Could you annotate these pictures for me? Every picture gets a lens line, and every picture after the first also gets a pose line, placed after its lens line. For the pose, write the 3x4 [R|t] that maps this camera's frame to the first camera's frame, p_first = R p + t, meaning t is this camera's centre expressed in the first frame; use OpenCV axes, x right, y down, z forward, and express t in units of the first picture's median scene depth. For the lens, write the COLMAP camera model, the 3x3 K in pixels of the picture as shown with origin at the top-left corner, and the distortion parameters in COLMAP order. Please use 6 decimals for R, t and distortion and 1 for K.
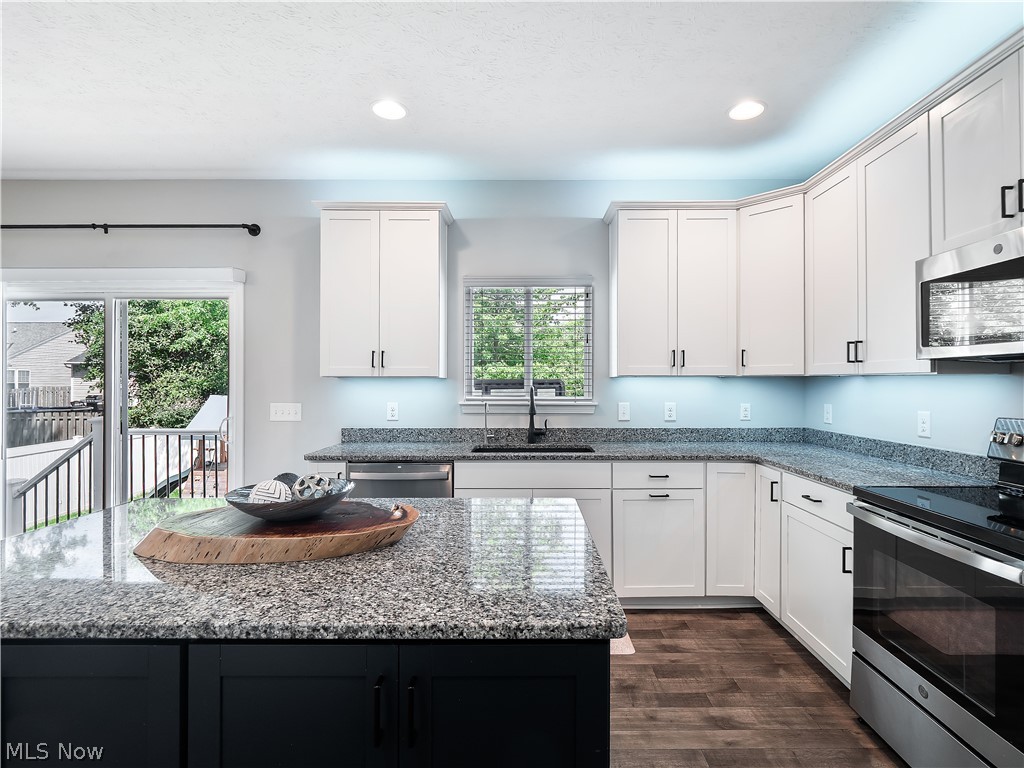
lens RADIAL K [[505.0, 0, 536.2], [0, 505.0, 386.3], [0, 0, 1]] dist [0.006673, -0.007000]
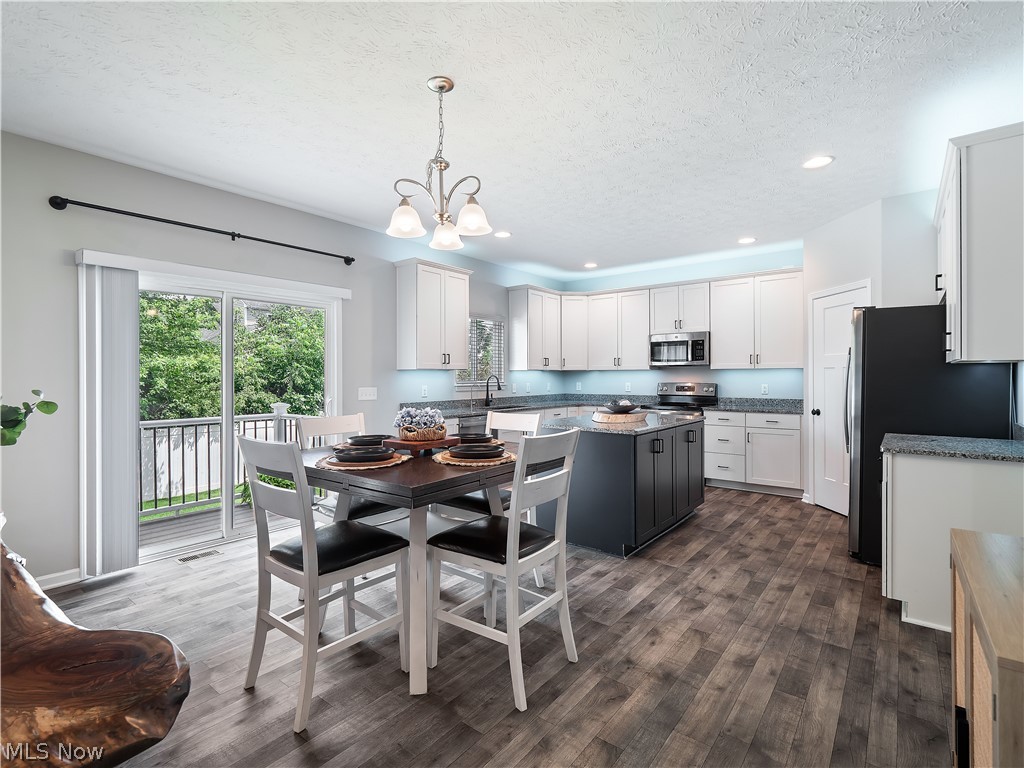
lens RADIAL K [[505.0, 0, 505.8], [0, 505.0, 374.8], [0, 0, 1]] dist [0.006673, -0.007000]
pose [[0.622651, -0.001909, 0.782497, -1.465684], [0.007882, 0.999962, -0.003832, 0.006654], [-0.782460, 0.008553, 0.622642, -0.190728]]
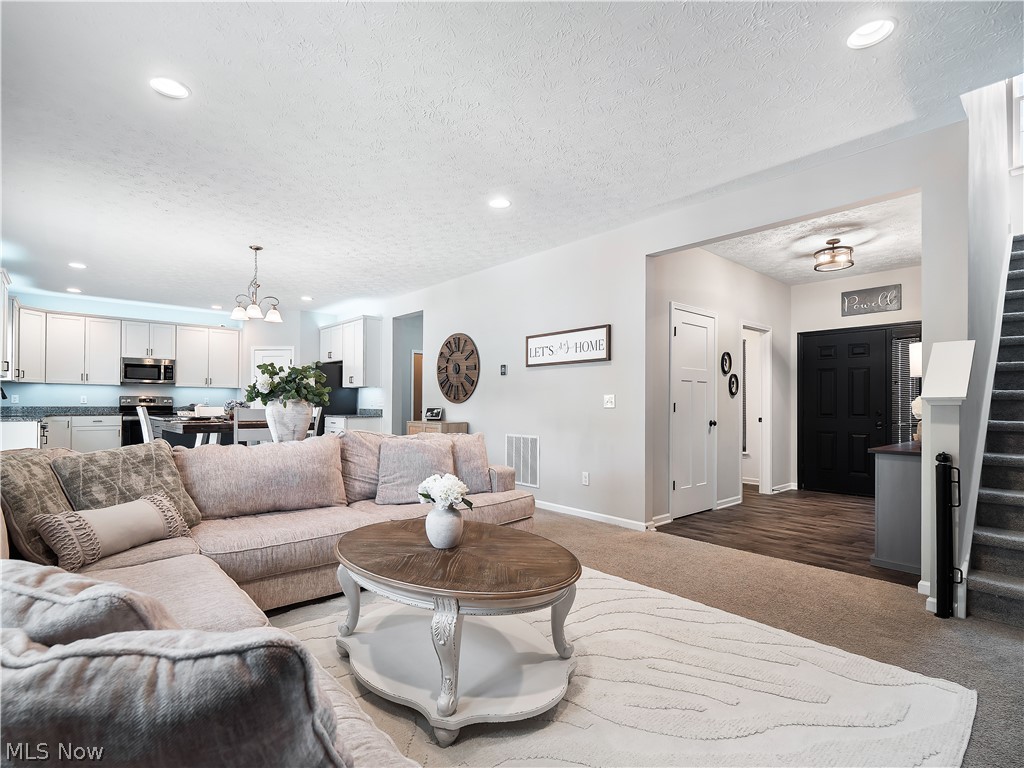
lens RADIAL K [[505.0, 0, 503.3], [0, 505.0, 403.6], [0, 0, 1]] dist [0.006673, -0.007000]
pose [[-0.656982, -0.004571, 0.753893, -2.692162], [-0.004208, 0.999988, 0.002396, 0.061934], [-0.753895, -0.001598, -0.656993, 0.836157]]
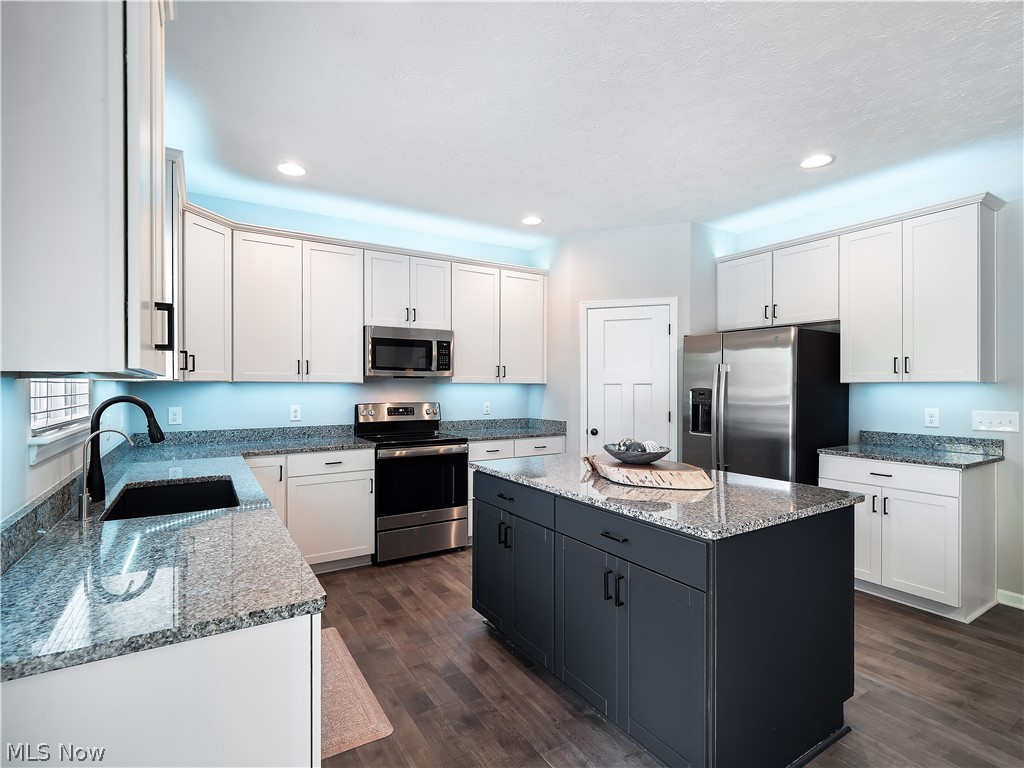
lens RADIAL K [[505.0, 0, 500.7], [0, 505.0, 383.6], [0, 0, 1]] dist [0.006673, -0.007000]
pose [[-0.515480, 0.003500, 0.856894, -0.740164], [0.003276, 0.999992, -0.002113, -0.010983], [-0.856895, 0.001718, -0.515488, 0.965718]]
